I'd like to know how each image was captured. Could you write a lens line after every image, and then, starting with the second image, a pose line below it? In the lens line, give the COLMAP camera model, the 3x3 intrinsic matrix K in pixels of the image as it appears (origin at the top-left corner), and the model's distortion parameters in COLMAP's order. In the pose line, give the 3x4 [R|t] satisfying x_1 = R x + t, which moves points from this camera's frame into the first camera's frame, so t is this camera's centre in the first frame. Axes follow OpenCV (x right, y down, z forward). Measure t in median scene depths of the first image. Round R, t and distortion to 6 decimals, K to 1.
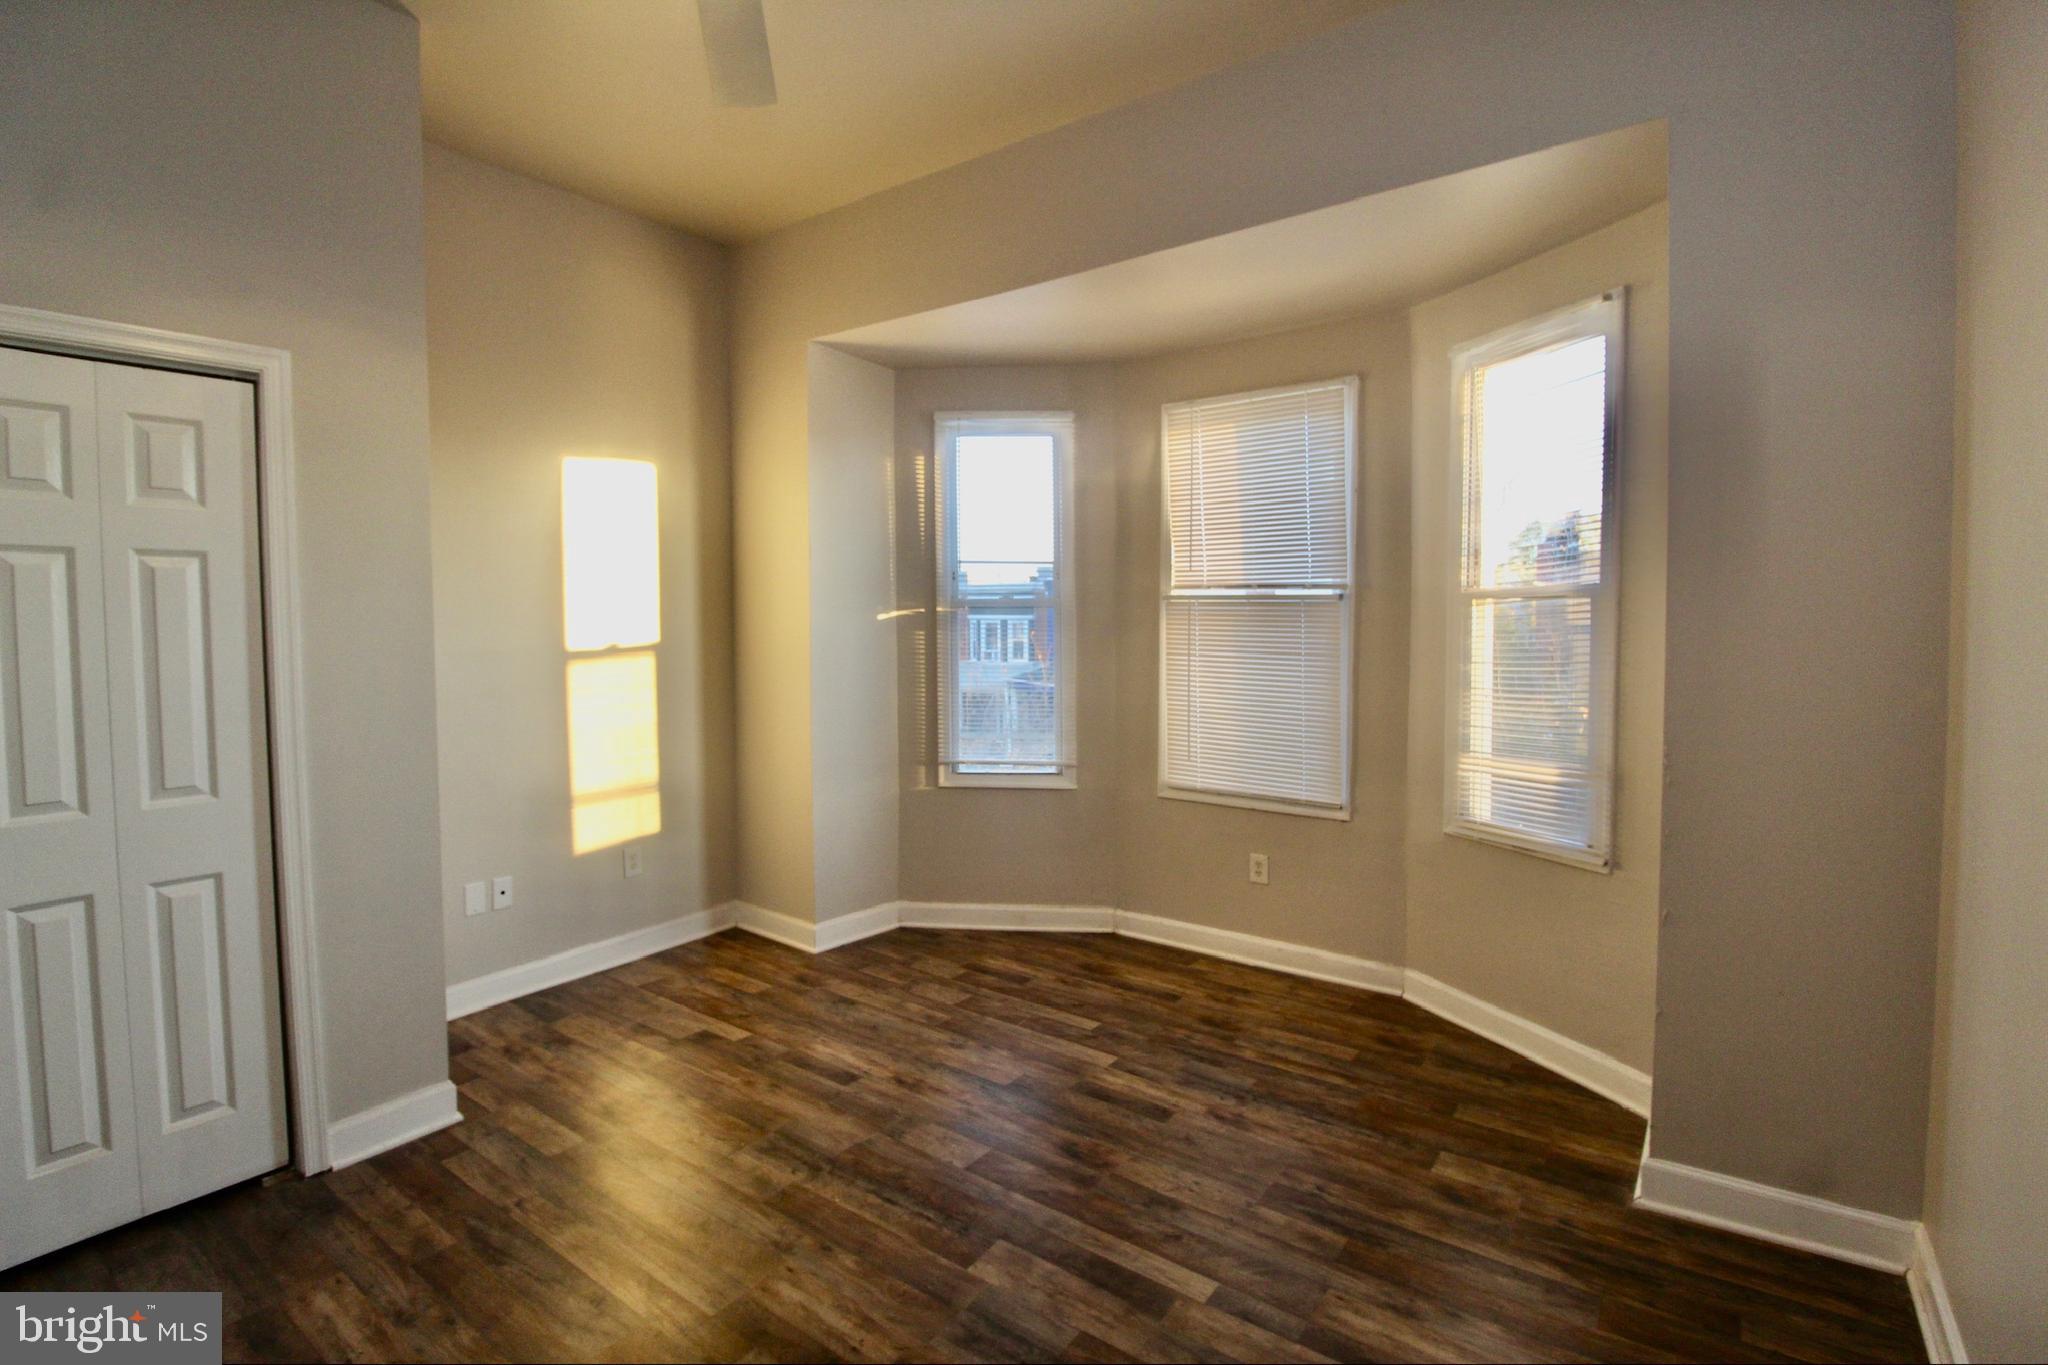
lens RADIAL K [[946.1, 0, 1015.7], [0, 946.1, 662.7], [0, 0, 1]] dist [0.000845, -0.011993]
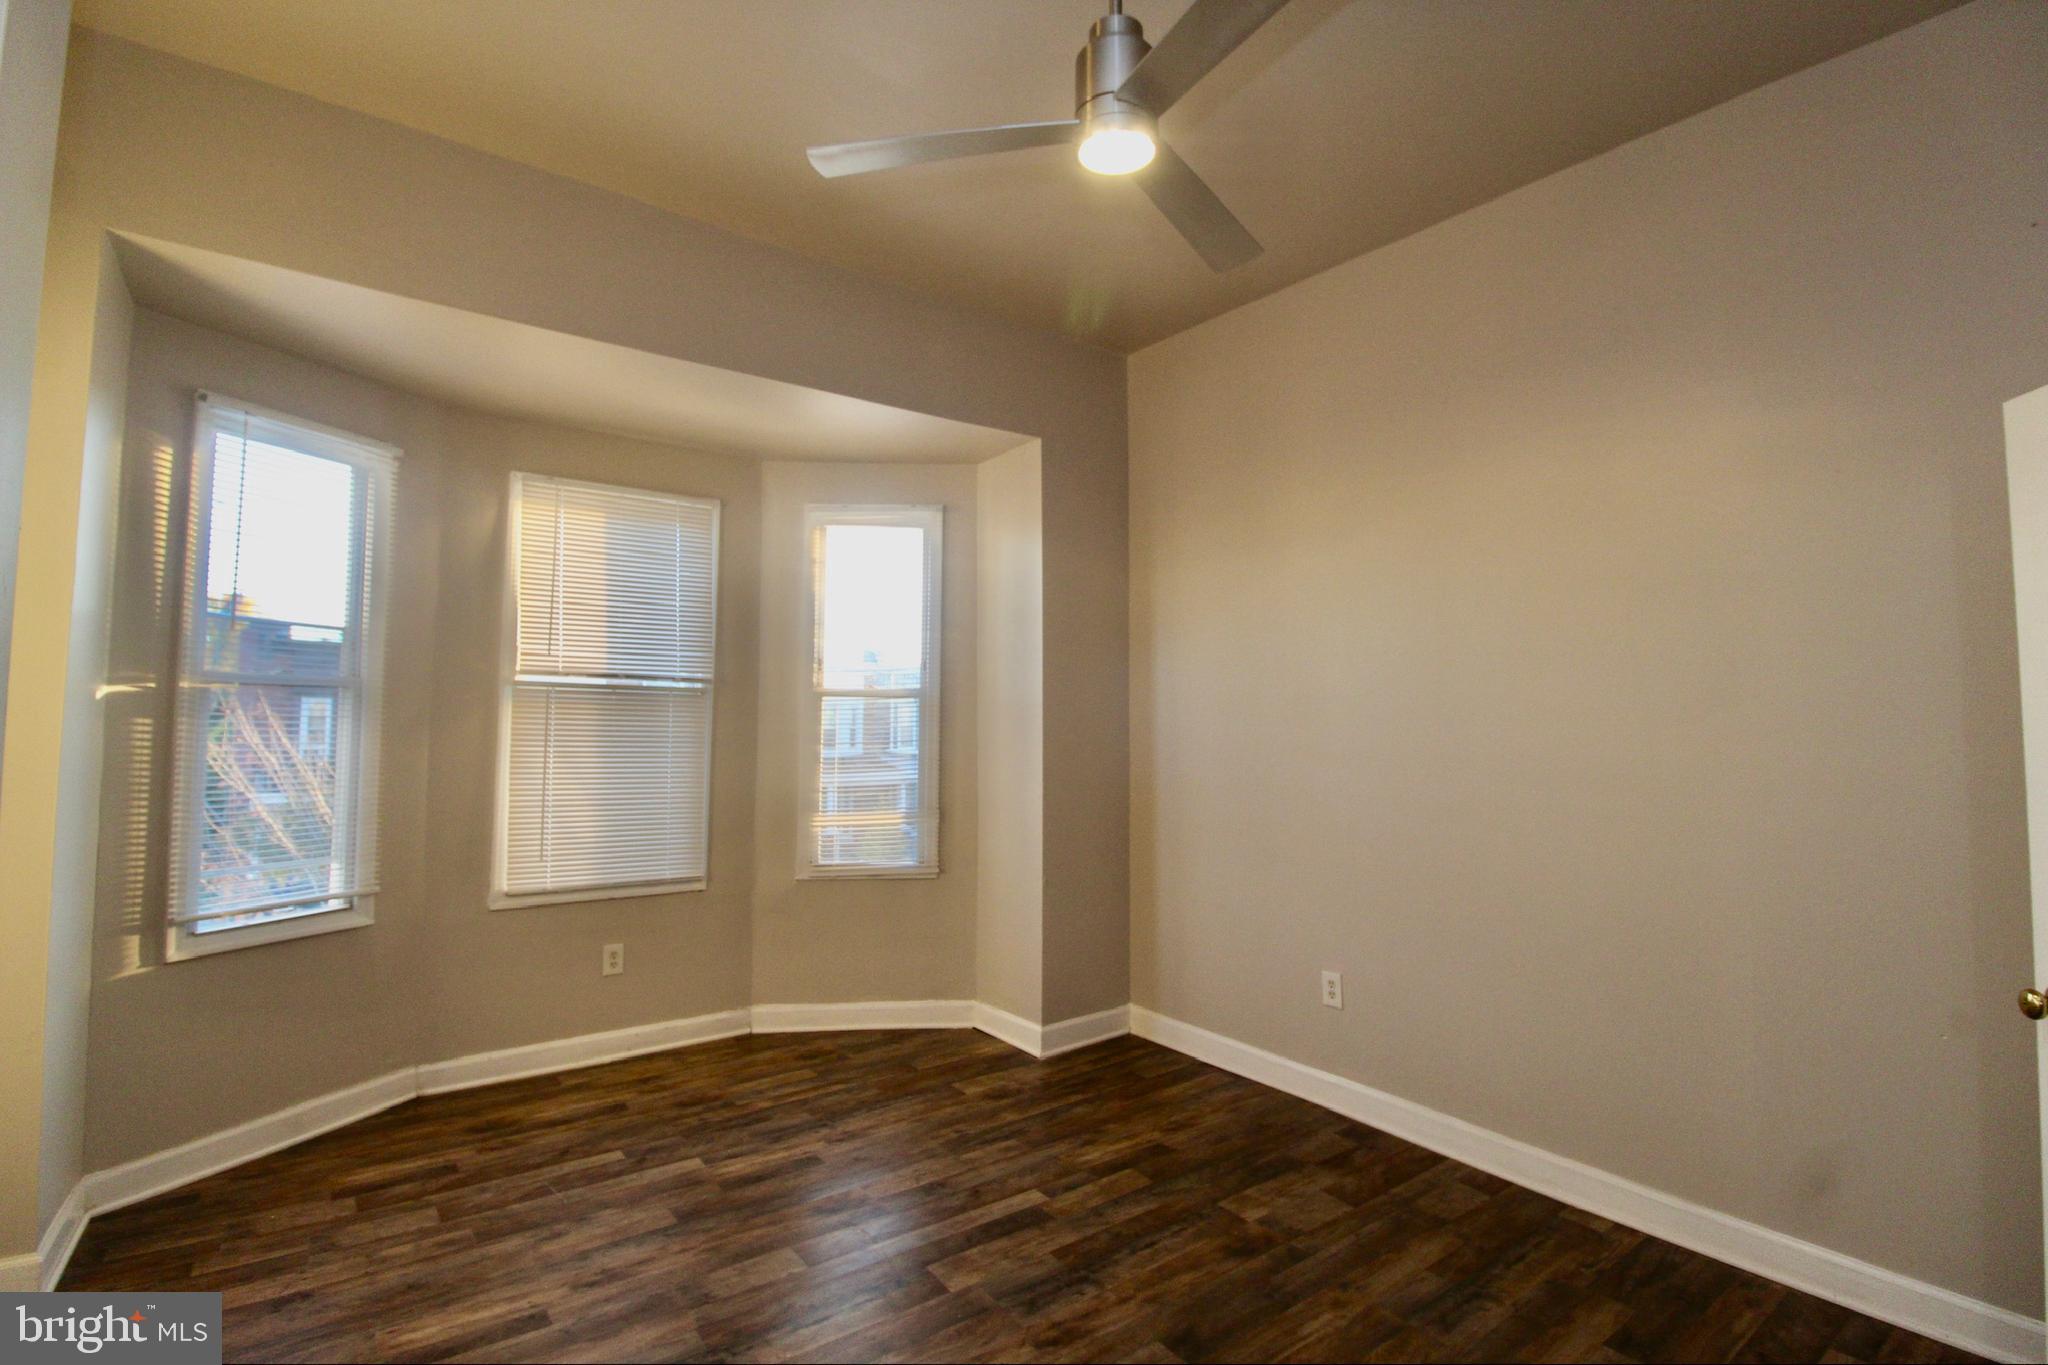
lens RADIAL K [[936.2, 0, 1021.0], [0, 936.2, 656.5], [0, 0, 1]] dist [0.013497, -0.017924]
pose [[0.296270, 0.069048, 0.952605, -0.634094], [0.032403, 0.996083, -0.082277, -0.004760], [-0.954554, 0.055244, 0.292872, 0.313021]]
